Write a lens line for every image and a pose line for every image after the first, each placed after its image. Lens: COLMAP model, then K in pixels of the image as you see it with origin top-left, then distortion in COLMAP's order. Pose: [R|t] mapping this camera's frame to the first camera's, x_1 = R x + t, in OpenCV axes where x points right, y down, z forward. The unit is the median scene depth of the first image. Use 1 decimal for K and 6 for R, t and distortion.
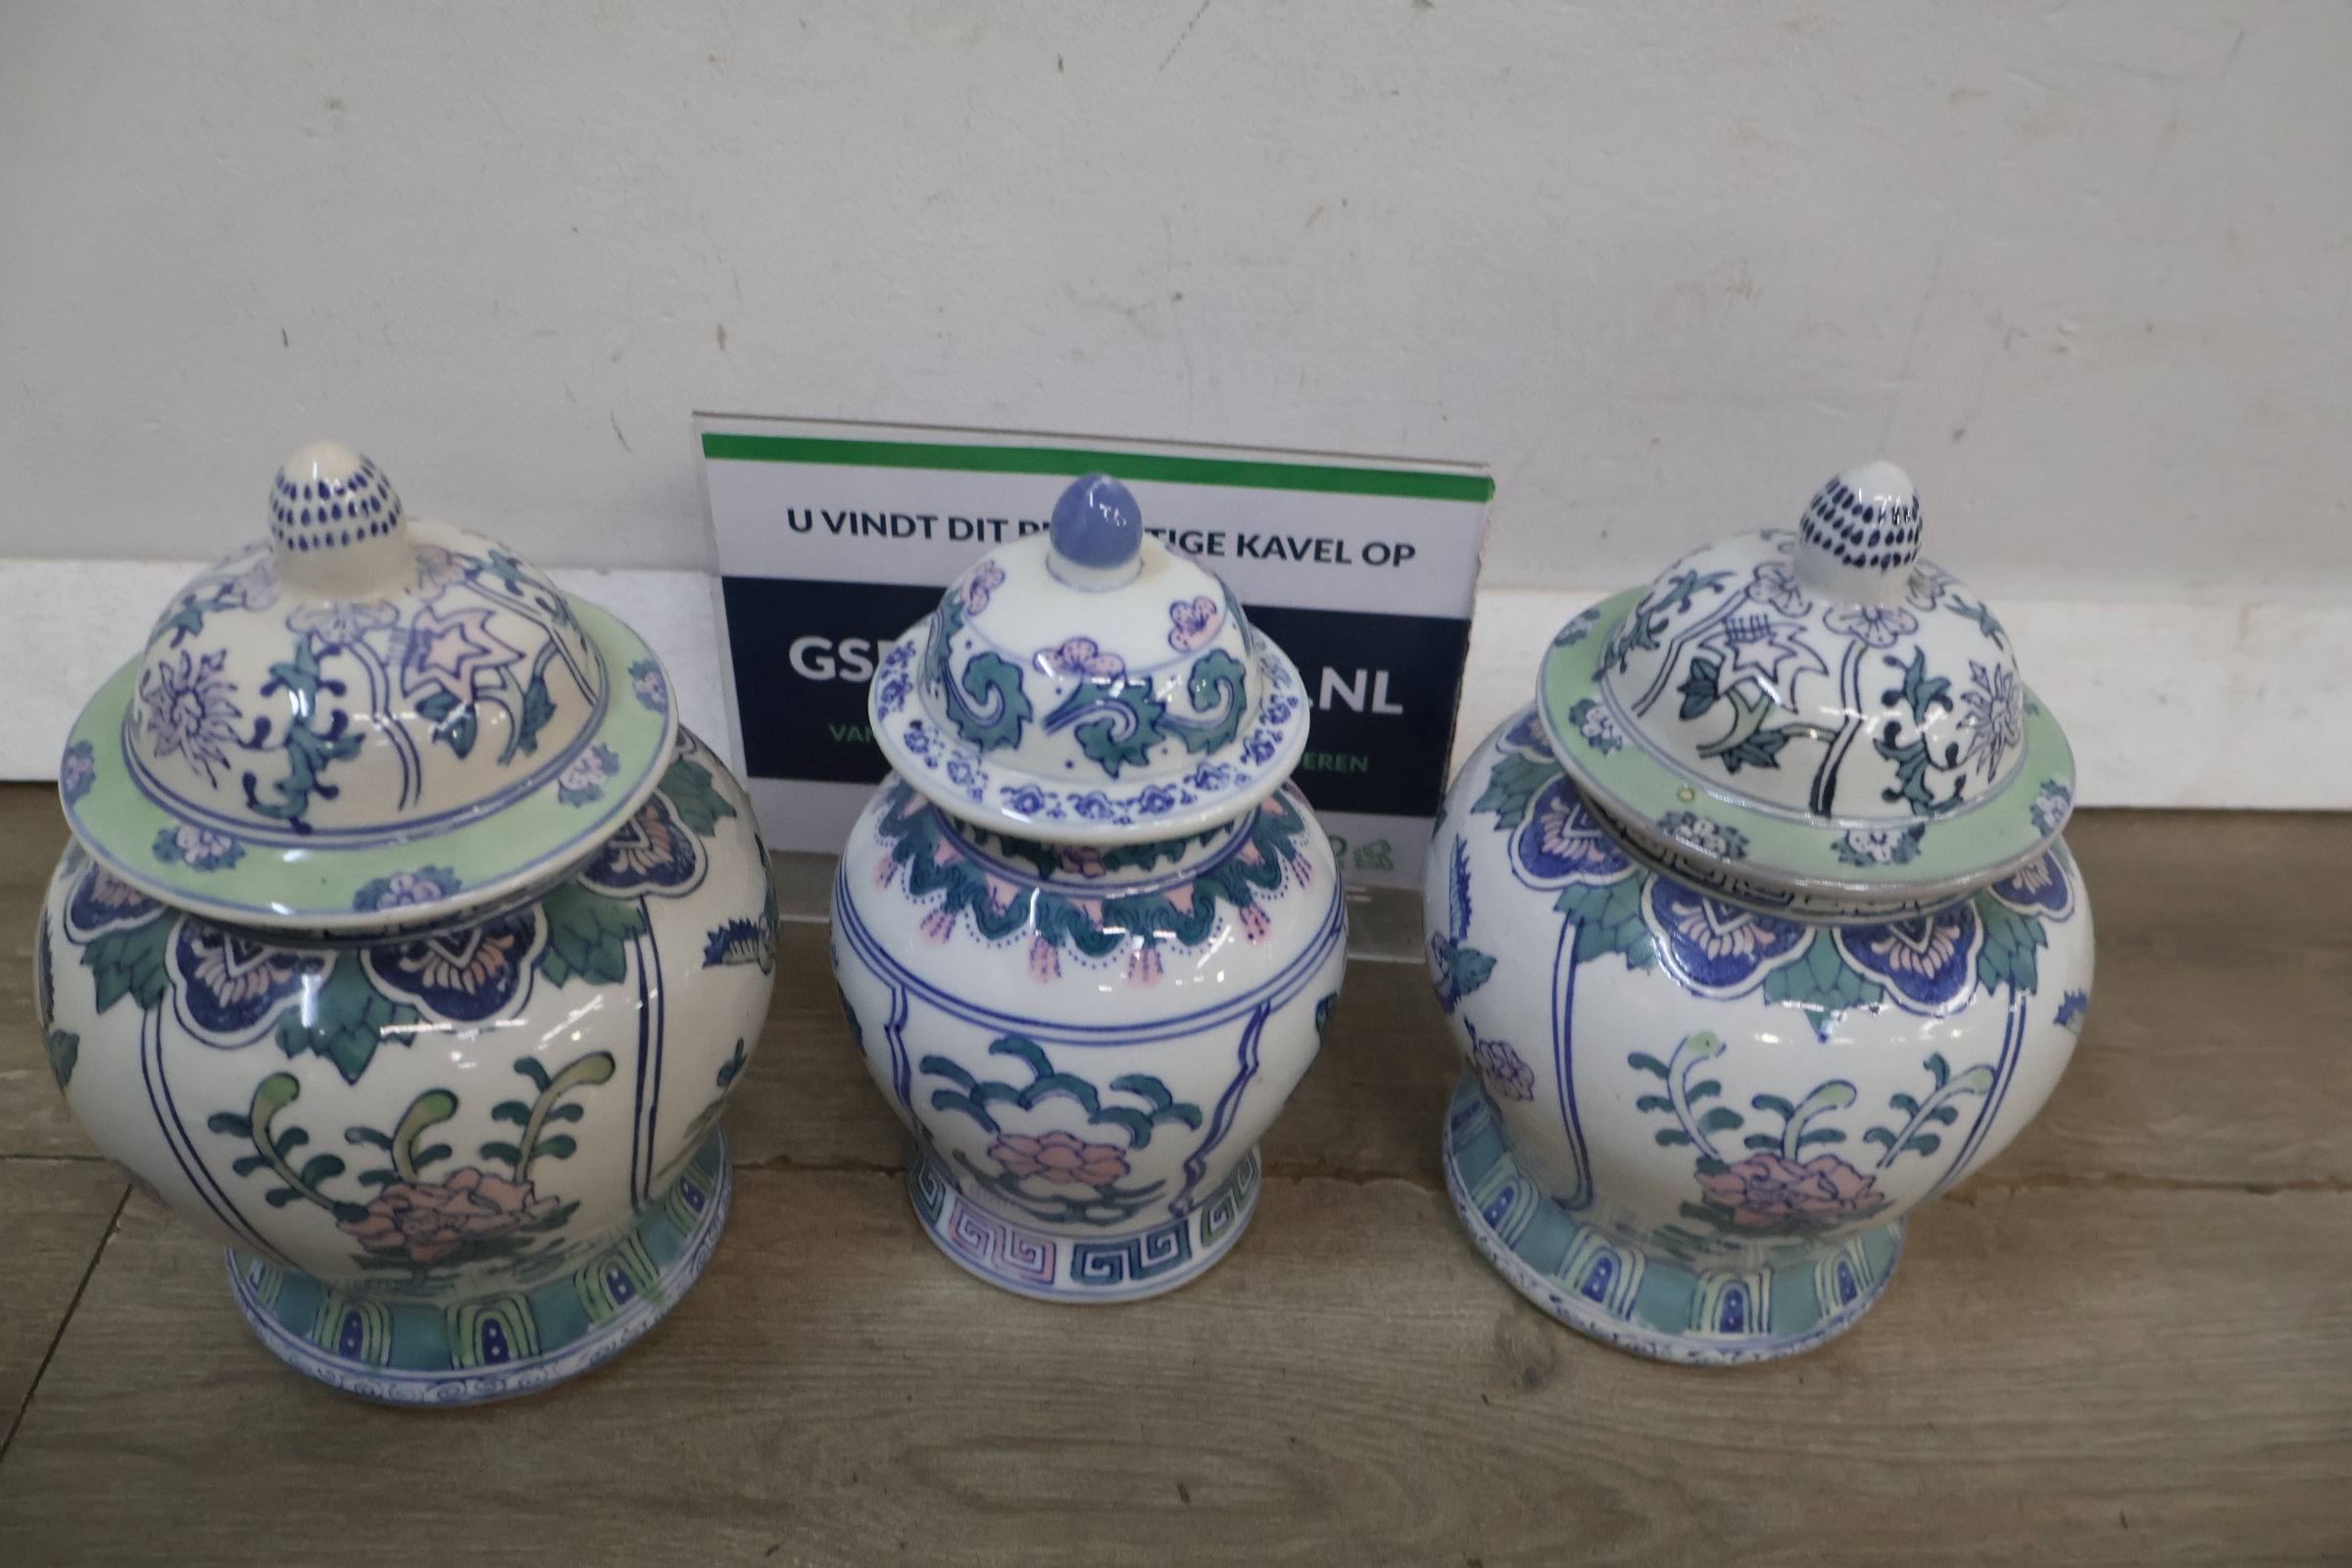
lens RADIAL K [[2087.6, 0, 1188.7], [0, 2087.6, 824.7], [0, 0, 1]] dist [0.007540, -0.003373]
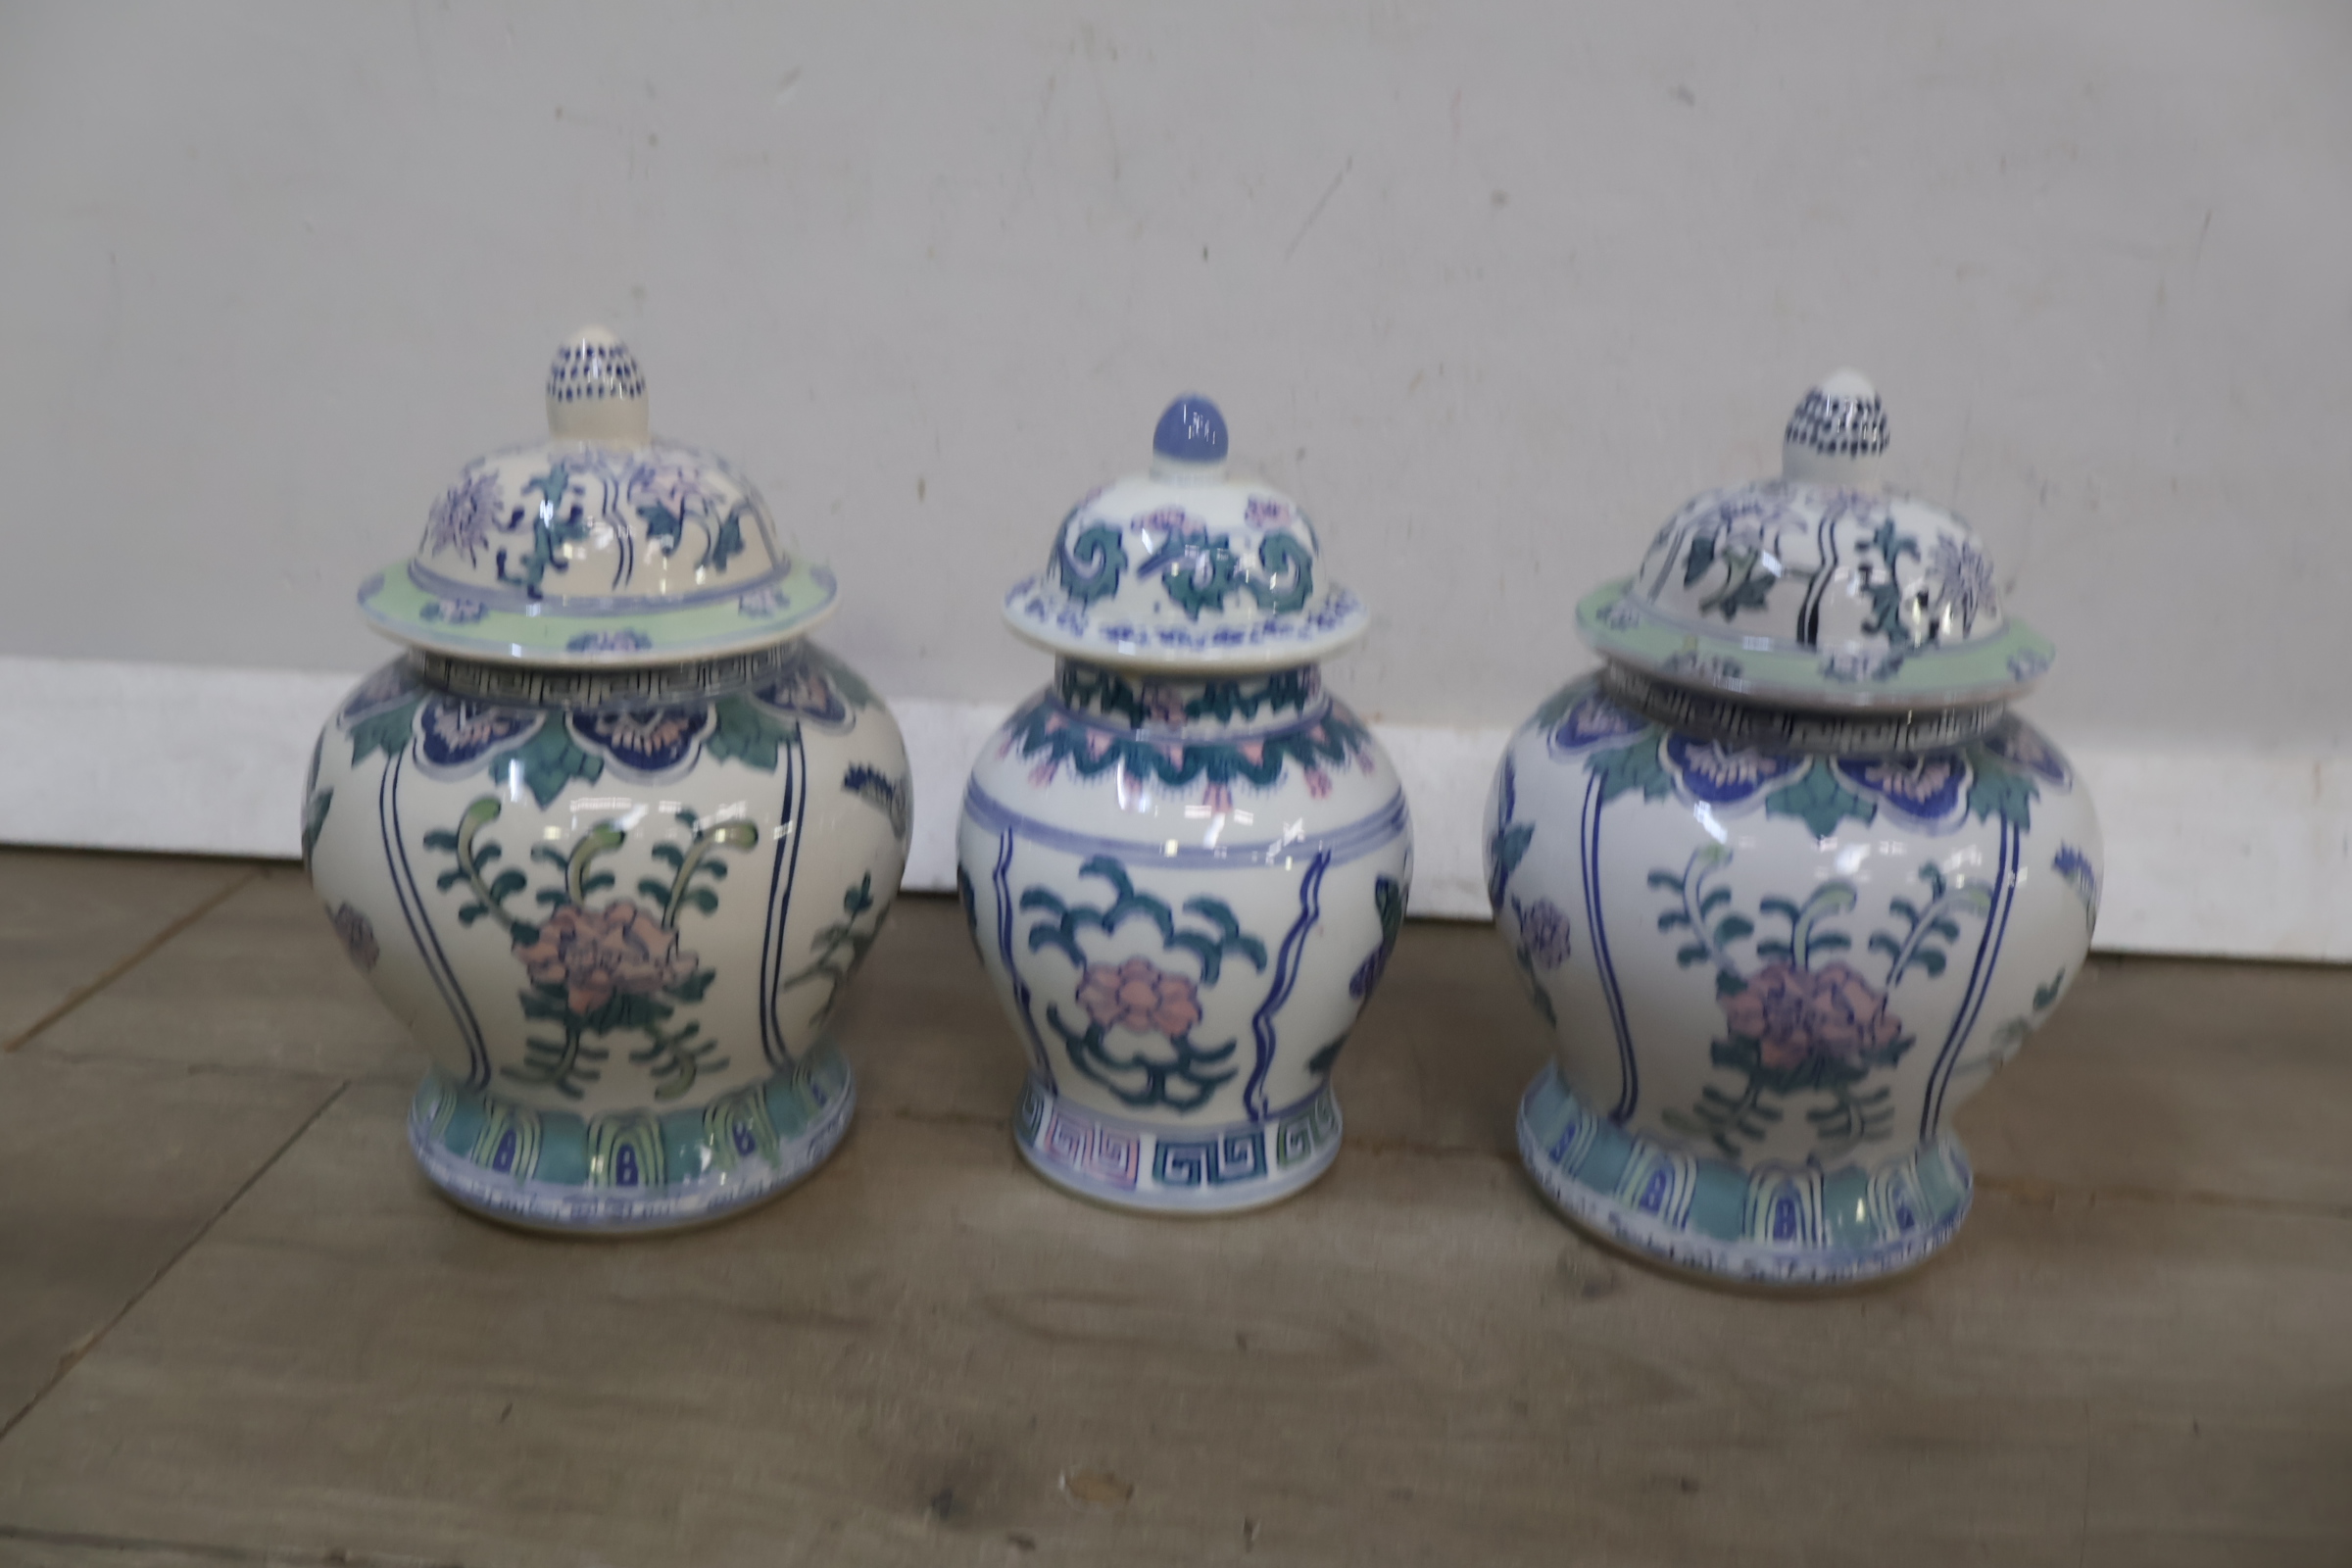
lens RADIAL K [[2098.0, 0, 1165.5], [0, 2098.0, 792.7], [0, 0, 1]] dist [0.010926, 0.003577]
pose [[0.992379, 0.014838, -0.122329, 0.092773], [-0.053790, 0.945311, -0.321703, 0.441540], [0.110866, 0.325832, 0.938905, -0.086936]]
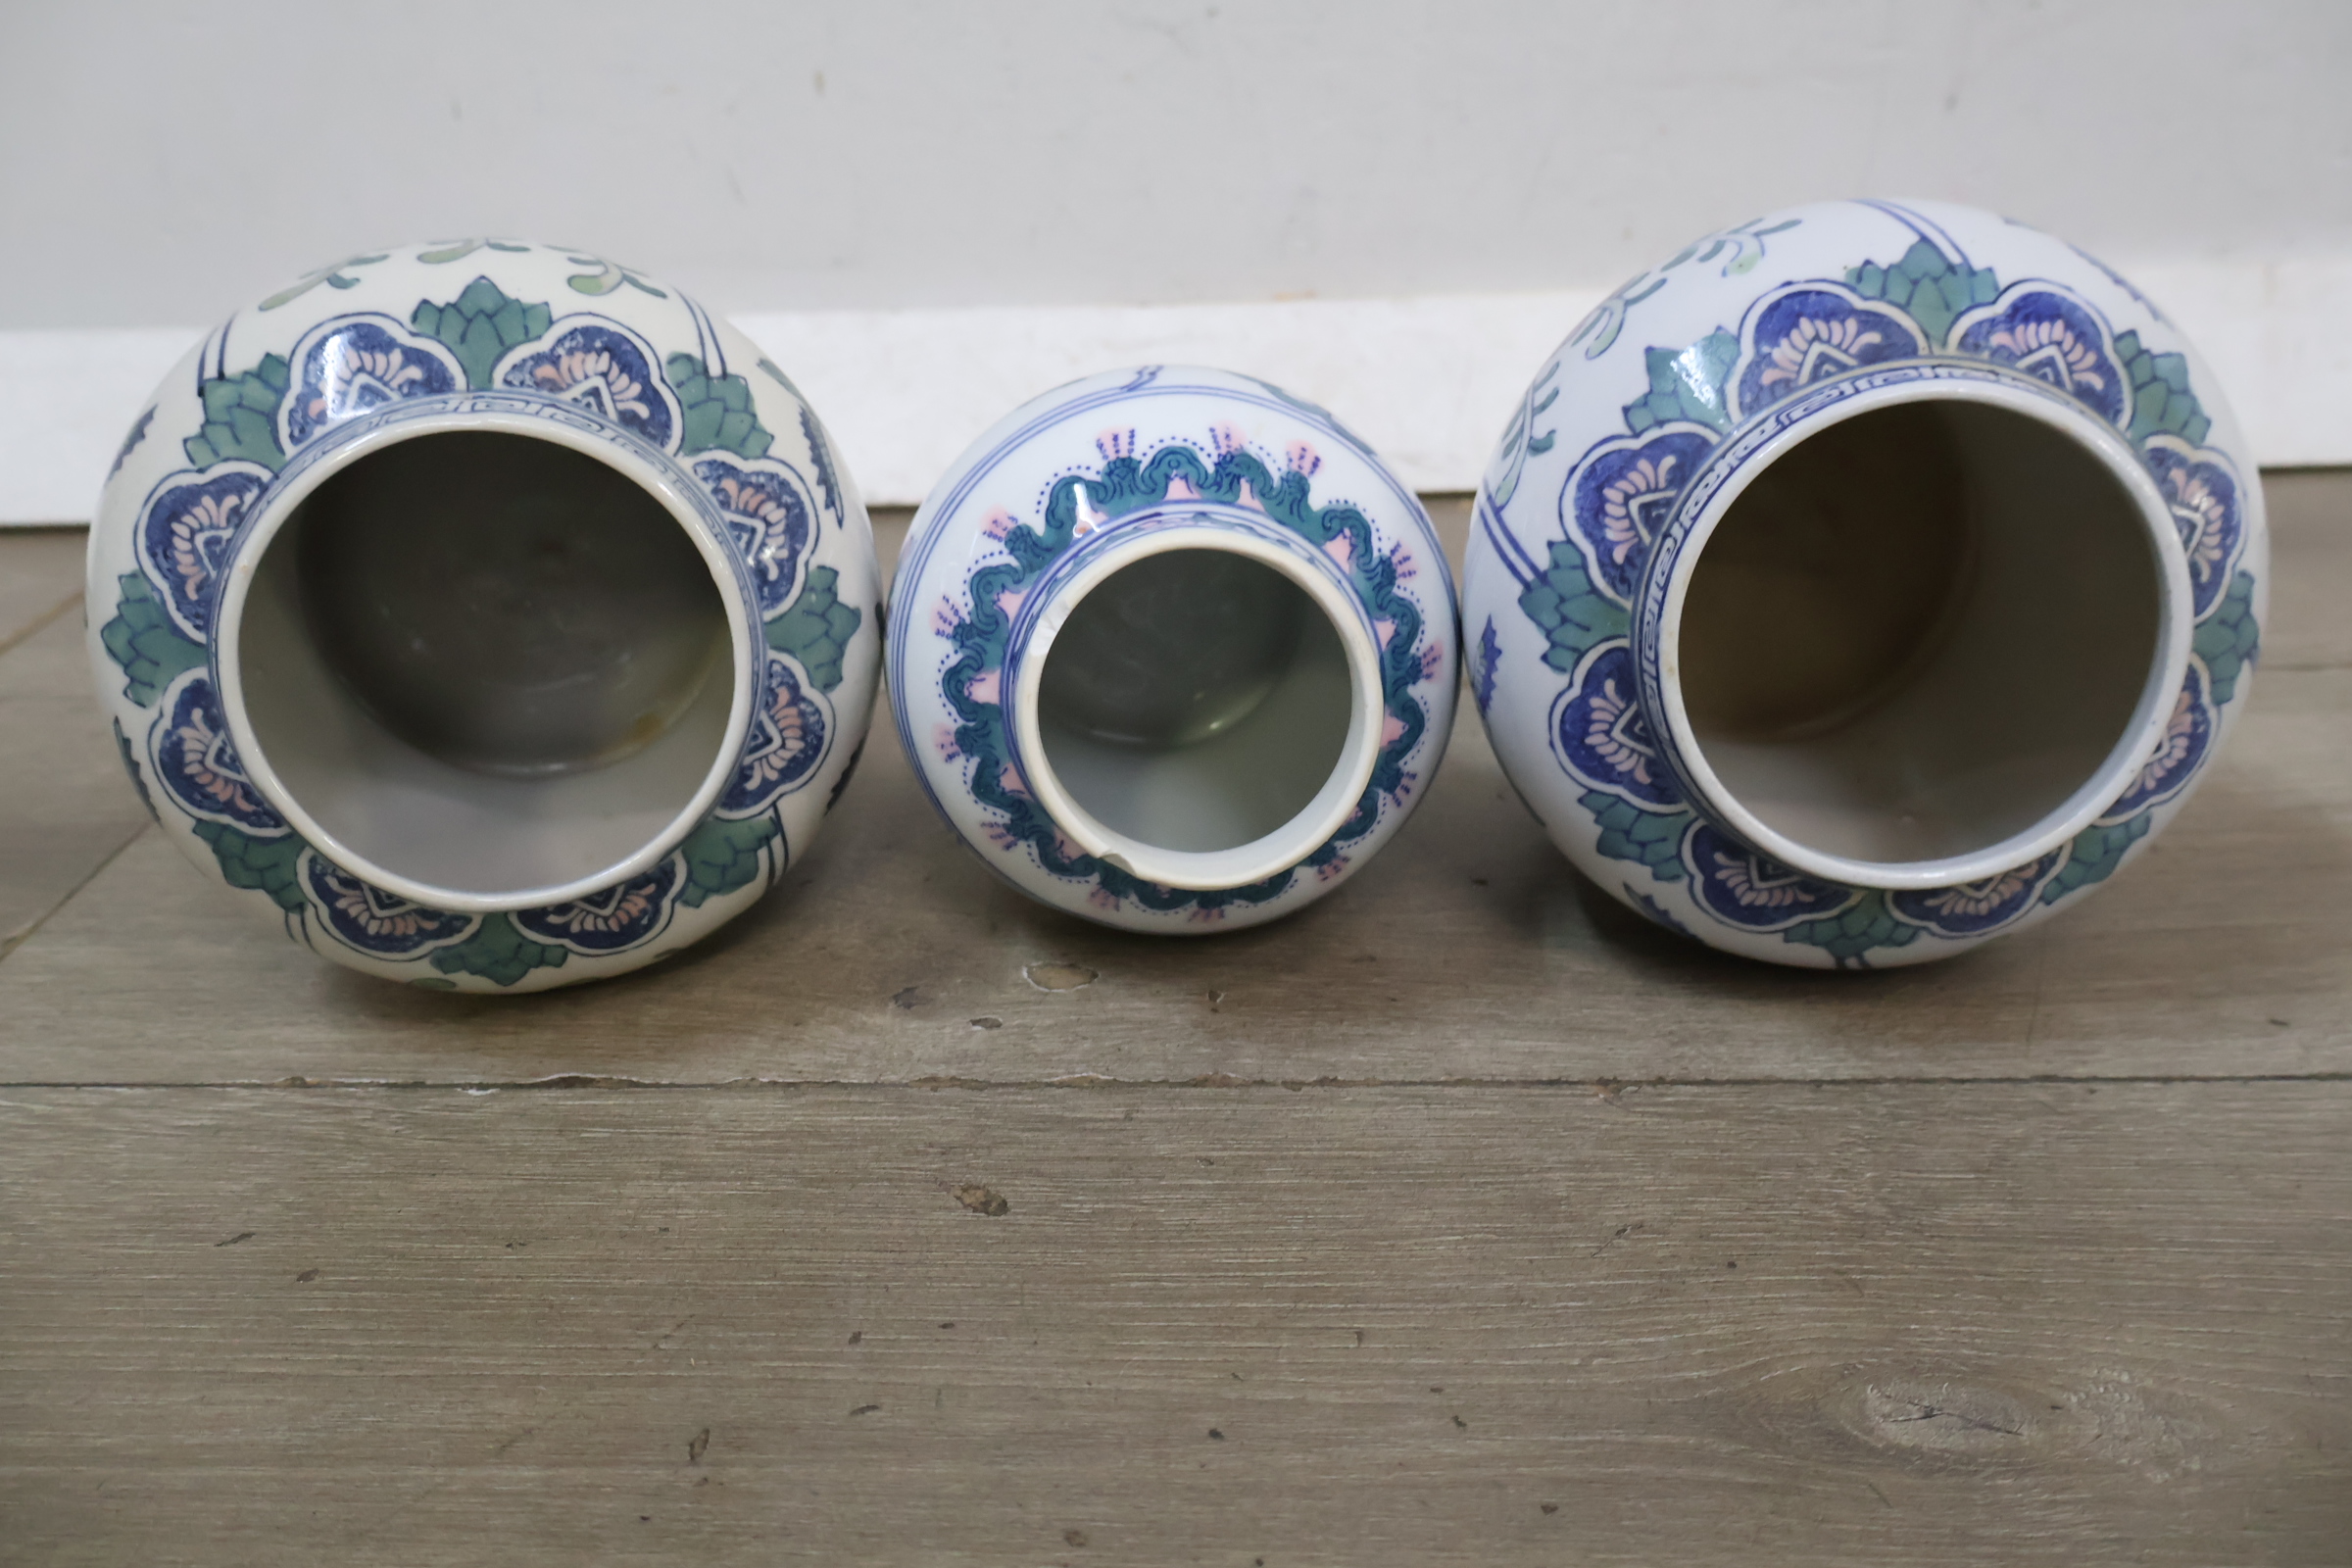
lens RADIAL K [[2098.1, 0, 1174.7], [0, 2098.1, 801.8], [0, 0, 1]] dist [0.010327, 0.009048]
pose [[0.993179, -0.045239, -0.107466, 0.108328], [0.020603, 0.975253, -0.220131, 0.579433], [0.114765, 0.216415, 0.969533, -0.016542]]
